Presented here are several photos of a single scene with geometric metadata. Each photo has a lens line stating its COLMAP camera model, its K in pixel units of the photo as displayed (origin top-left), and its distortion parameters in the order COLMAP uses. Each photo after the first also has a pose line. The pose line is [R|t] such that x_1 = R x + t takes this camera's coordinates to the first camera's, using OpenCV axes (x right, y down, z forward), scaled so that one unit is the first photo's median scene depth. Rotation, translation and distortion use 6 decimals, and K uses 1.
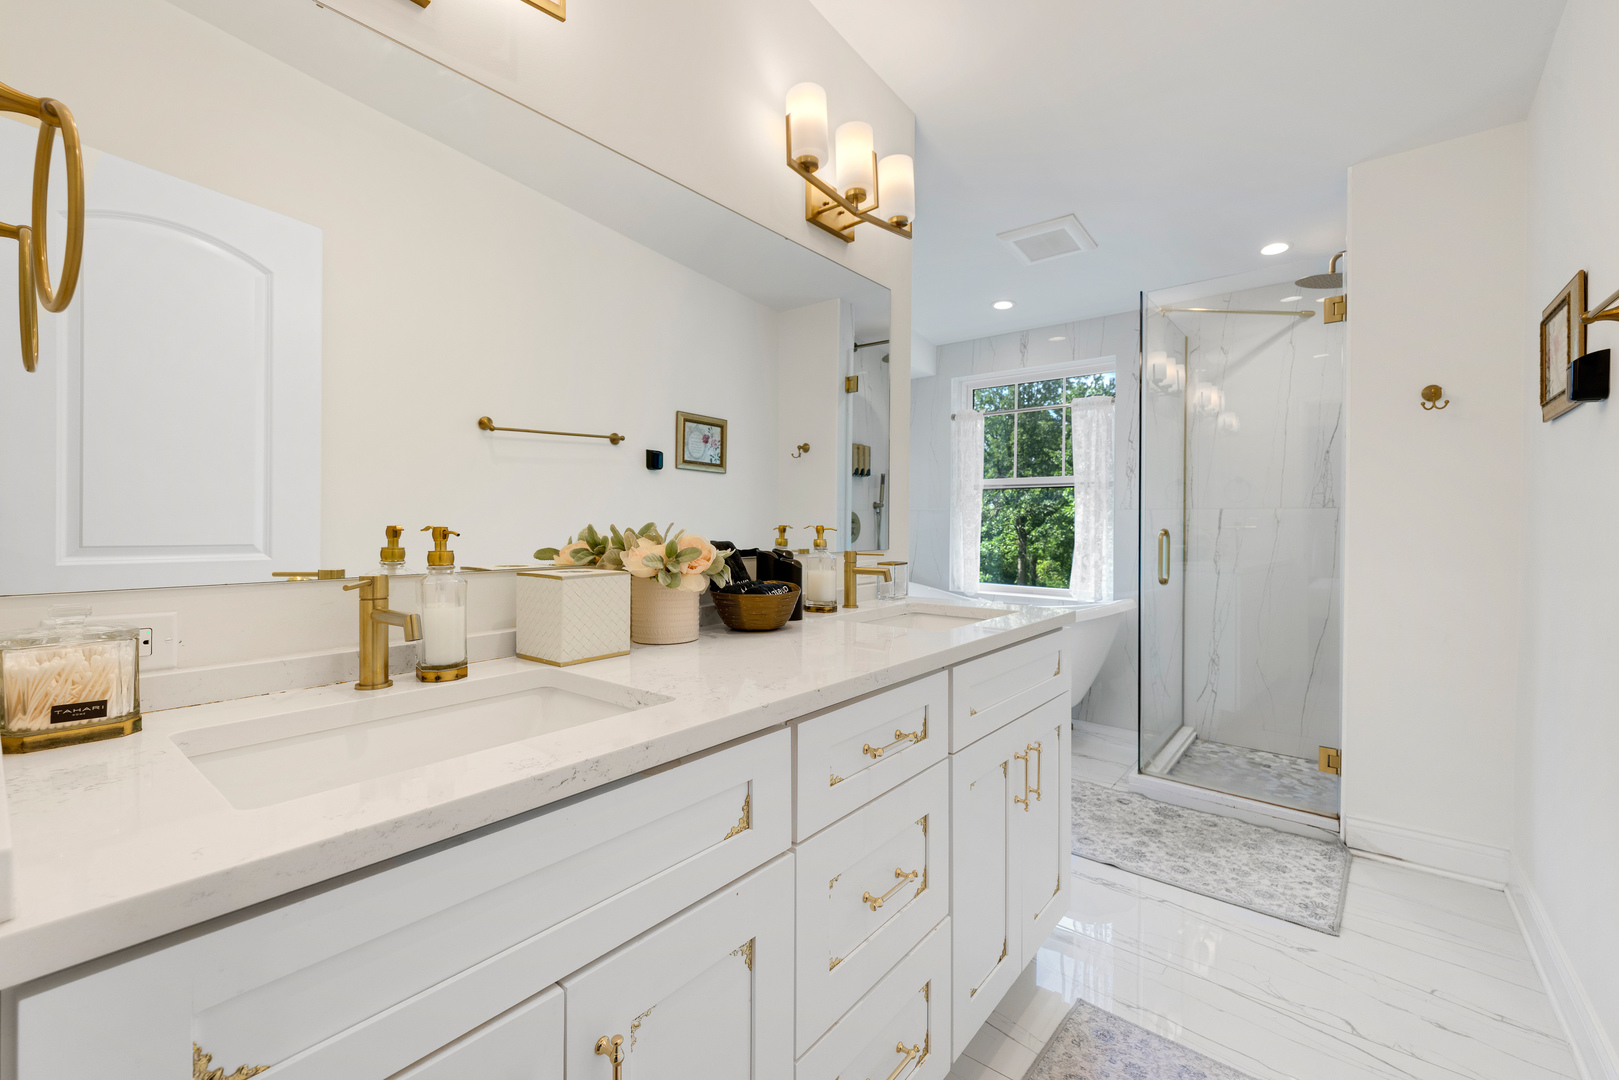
lens RADIAL K [[657.9, 0, 807.8], [0, 657.9, 533.9], [0, 0, 1]] dist [0.001265, 0.000123]
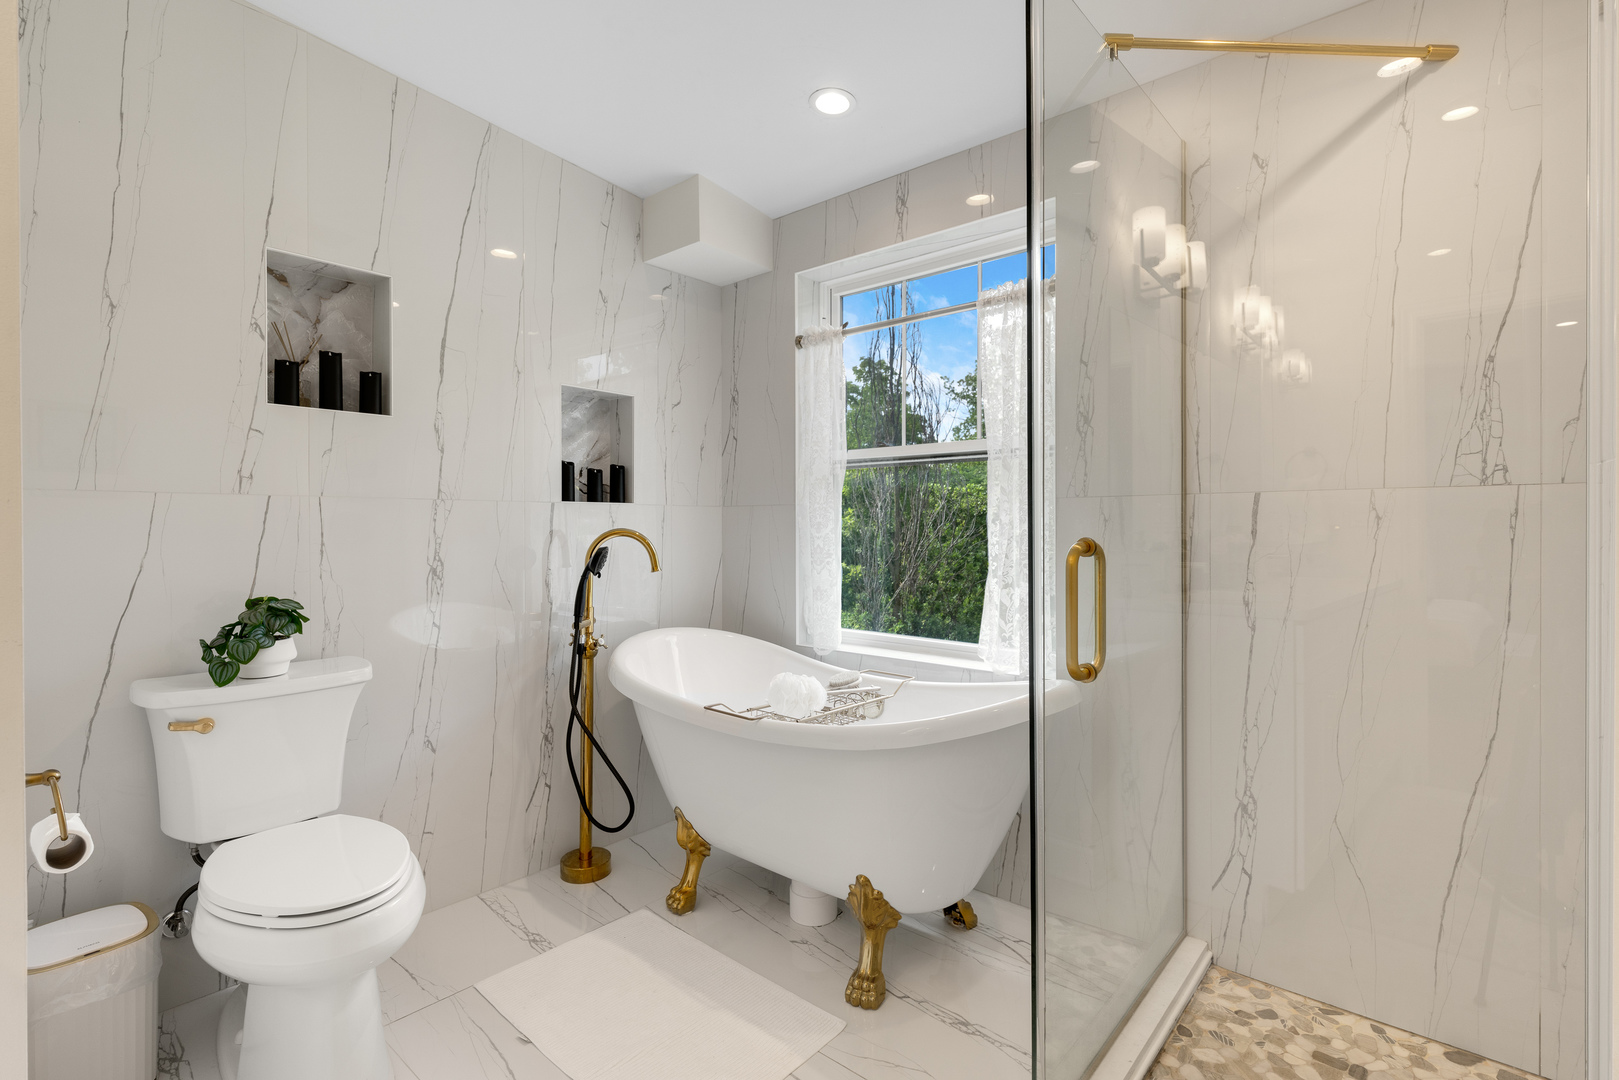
lens RADIAL K [[746.0, 0, 810.8], [0, 746.0, 533.6], [0, 0, 1]] dist [-0.003212, -0.000794]
pose [[0.999673, -0.006071, -0.024827, 0.311403], [0.005897, 0.999958, -0.007069, -0.005629], [0.024869, 0.006920, 0.999667, 0.442971]]
